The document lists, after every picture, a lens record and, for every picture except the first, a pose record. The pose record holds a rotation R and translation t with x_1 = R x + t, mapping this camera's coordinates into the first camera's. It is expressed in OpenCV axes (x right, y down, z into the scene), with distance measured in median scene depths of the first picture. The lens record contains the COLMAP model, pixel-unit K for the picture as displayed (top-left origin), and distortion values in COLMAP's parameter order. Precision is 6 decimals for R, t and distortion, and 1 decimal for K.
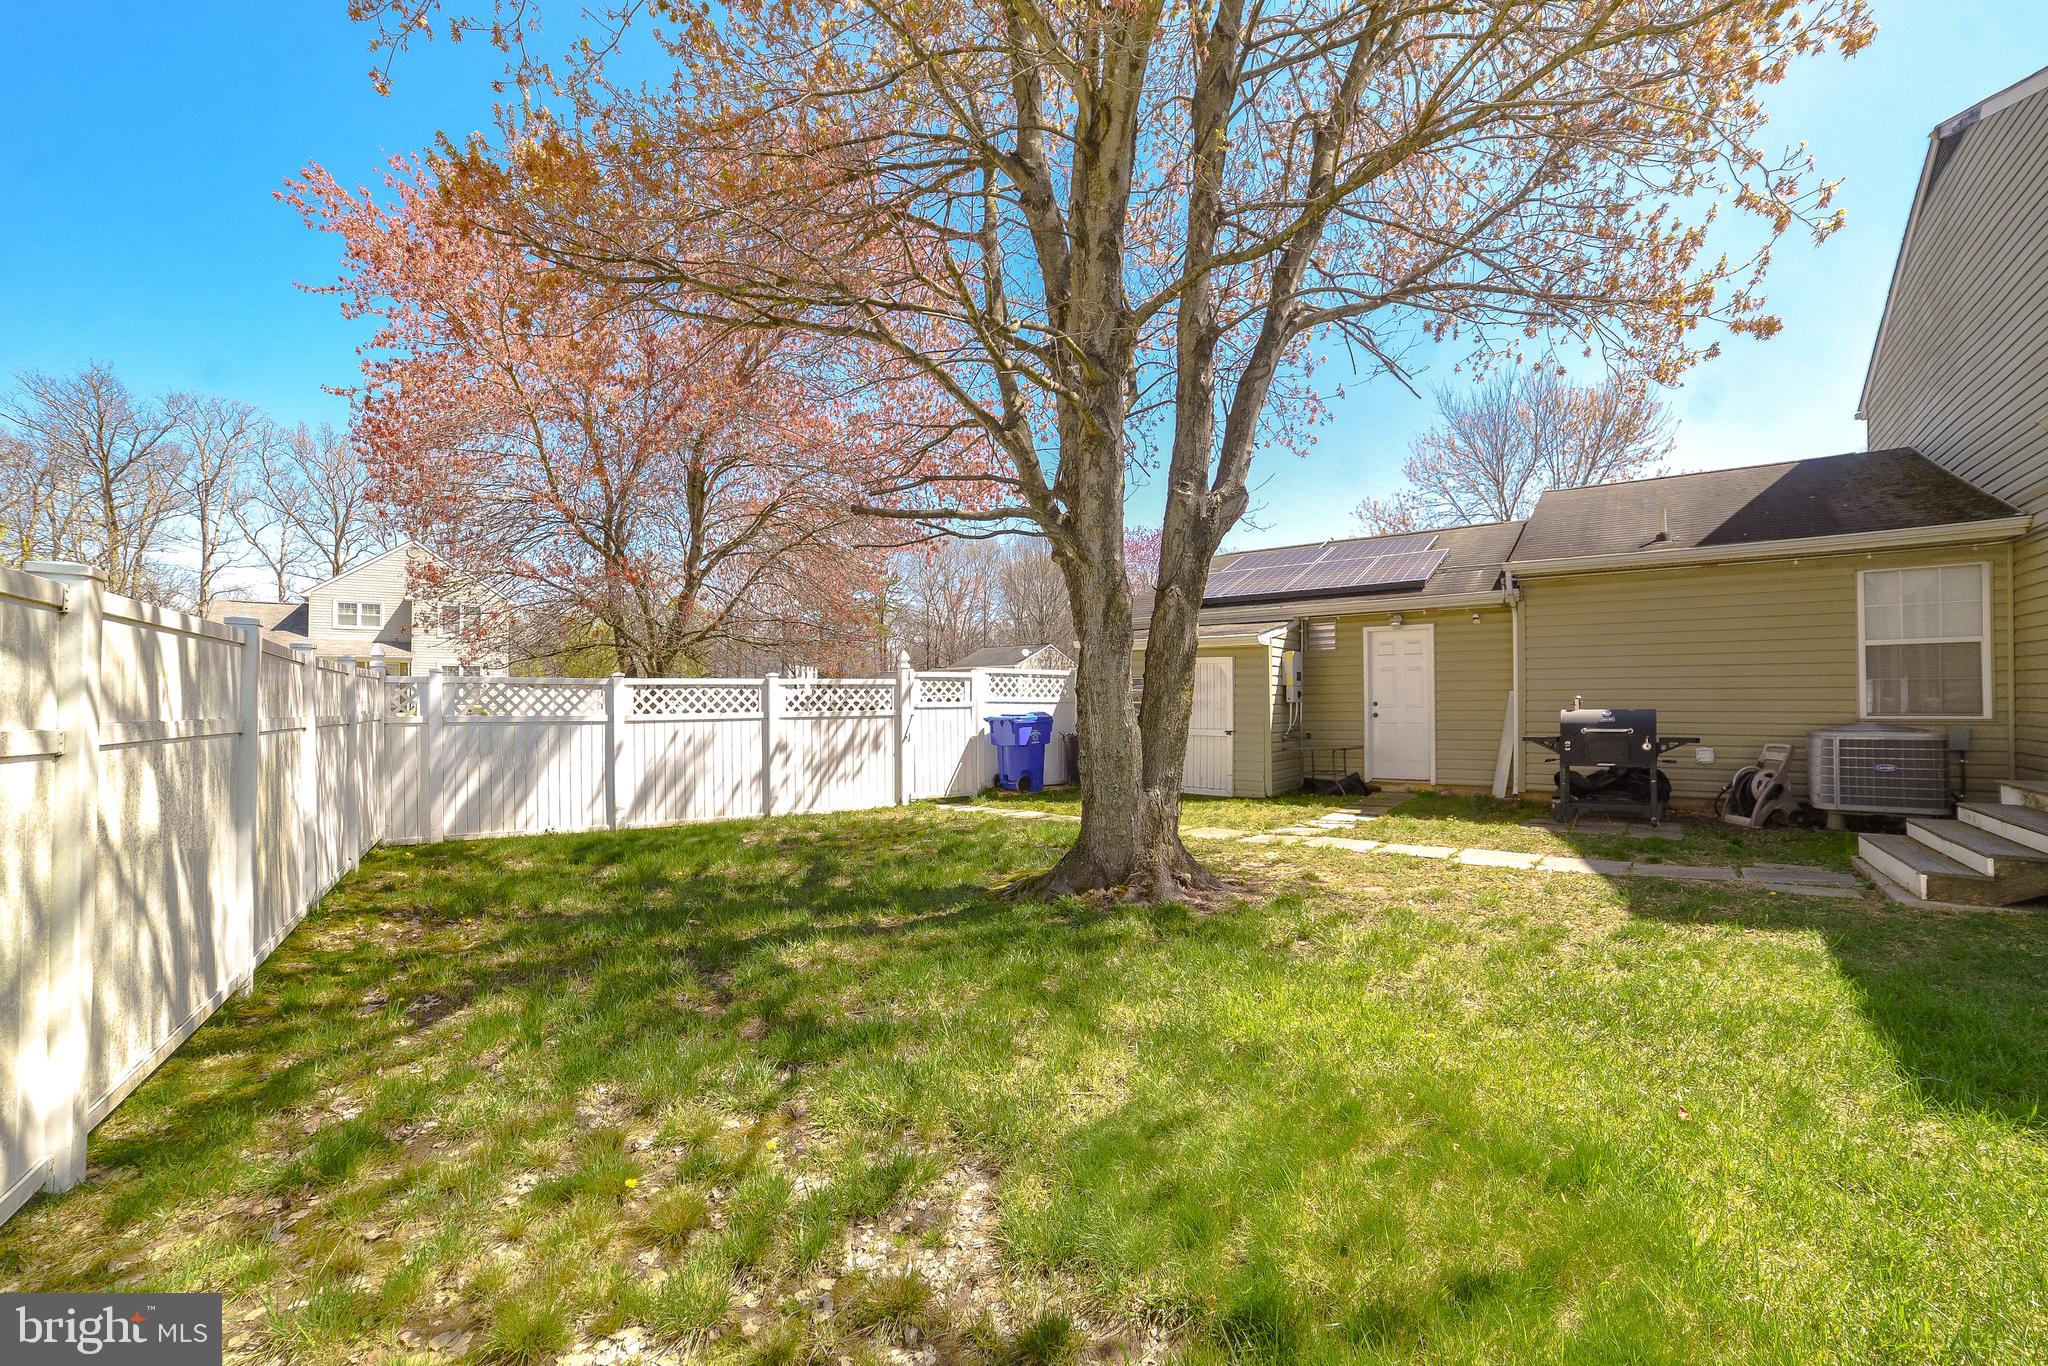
lens RADIAL K [[799.7, 0, 1020.6], [0, 799.7, 683.8], [0, 0, 1]] dist [-0.002136, 0.000335]
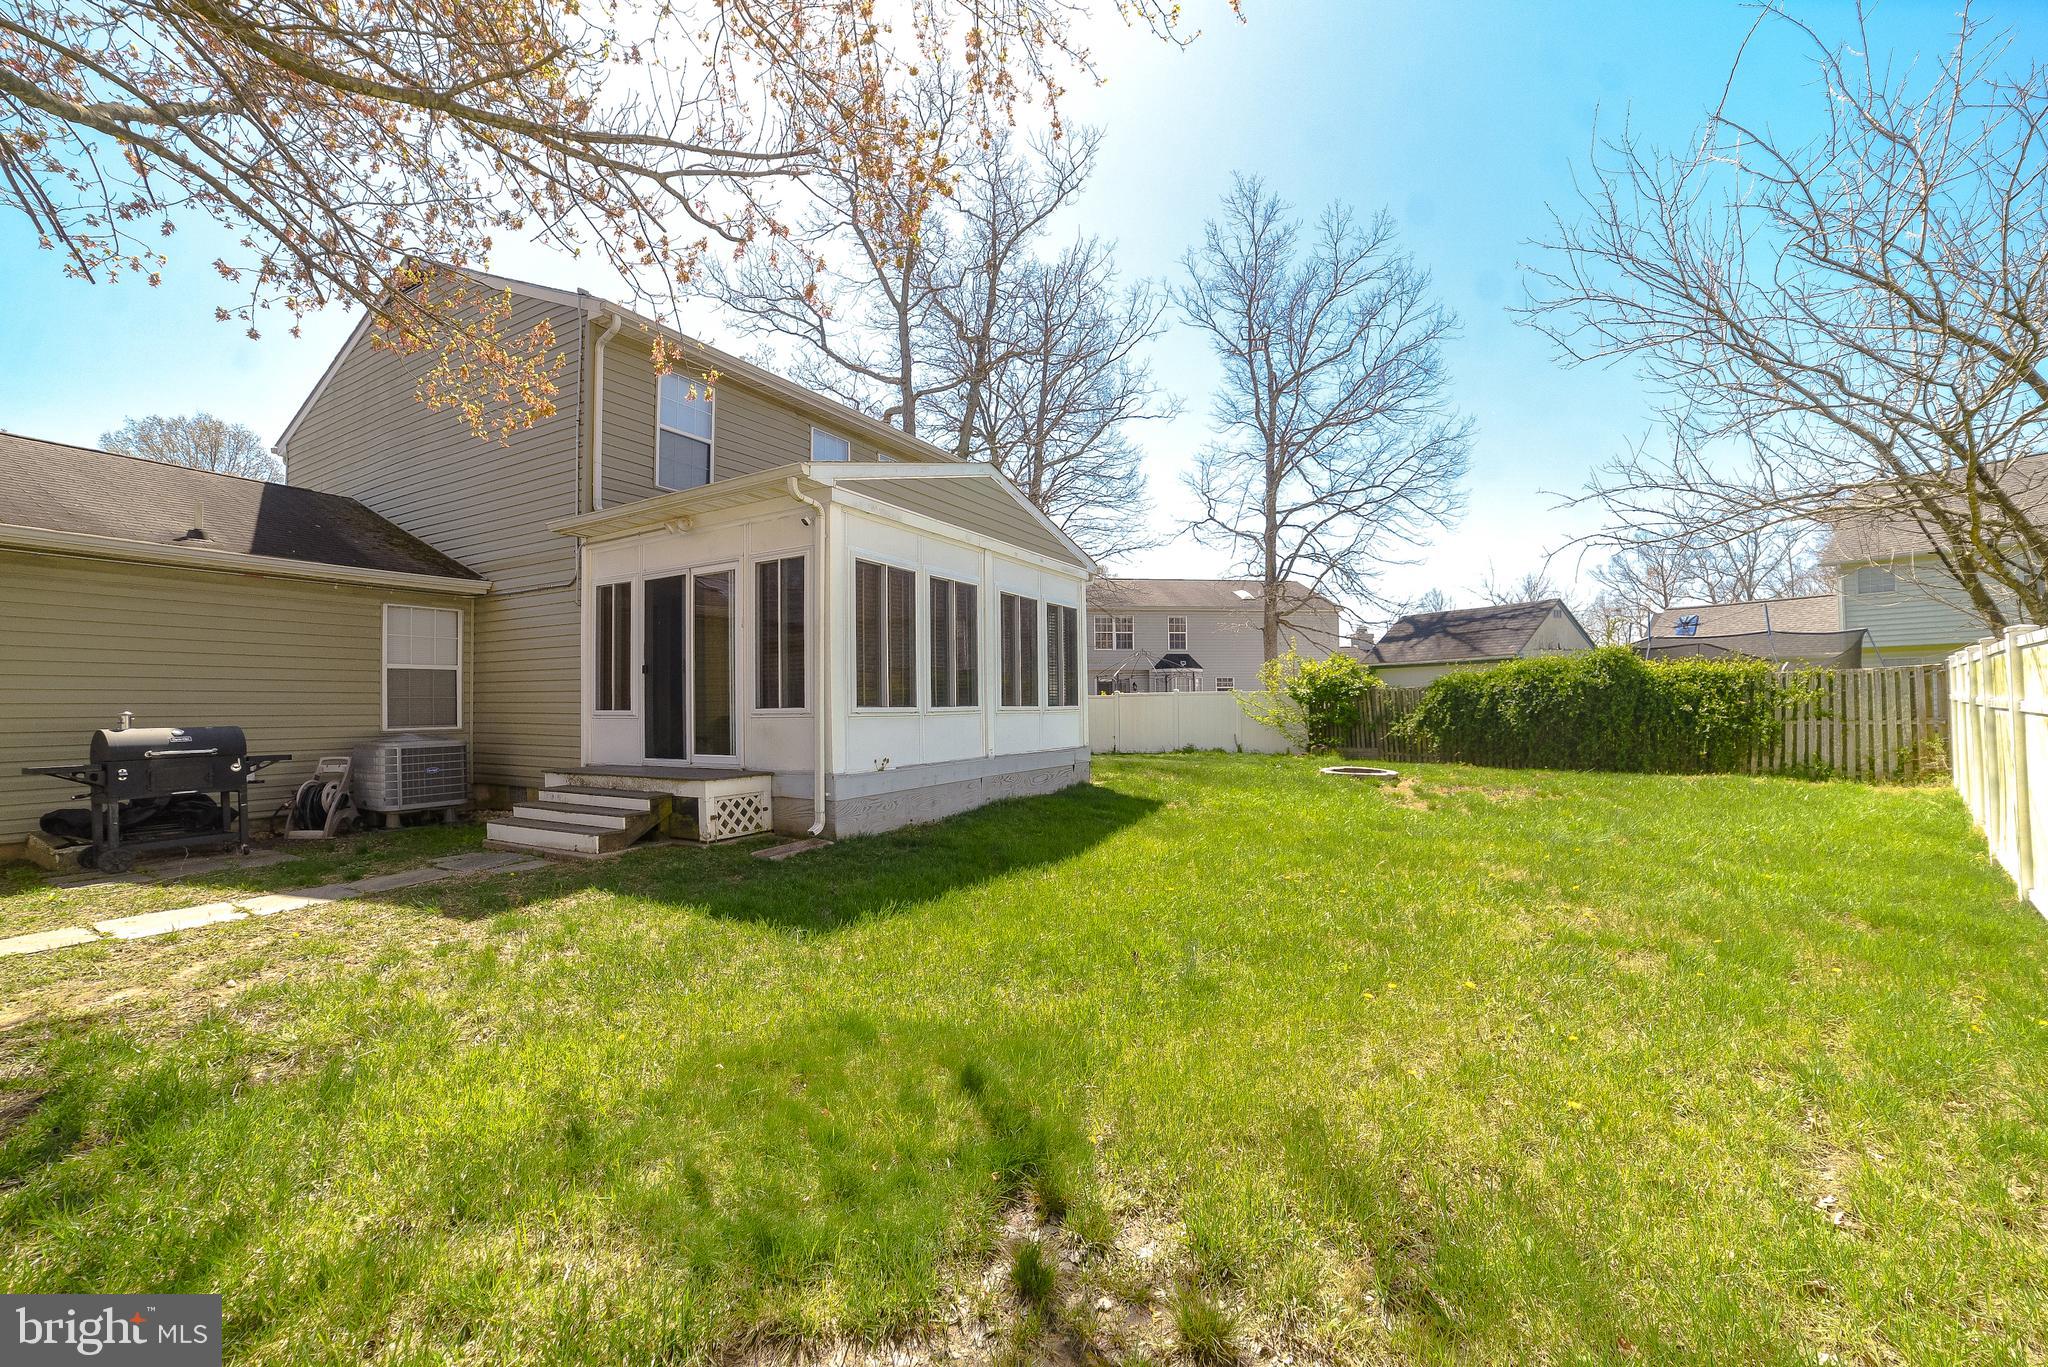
lens RADIAL K [[799.7, 0, 1019.0], [0, 799.7, 691.8], [0, 0, 1]] dist [-0.002136, 0.000335]
pose [[-0.098450, 0.023806, 0.994857, -0.171272], [-0.011030, 0.999626, -0.025011, 0.004764], [-0.995081, -0.013435, -0.098150, 0.177445]]
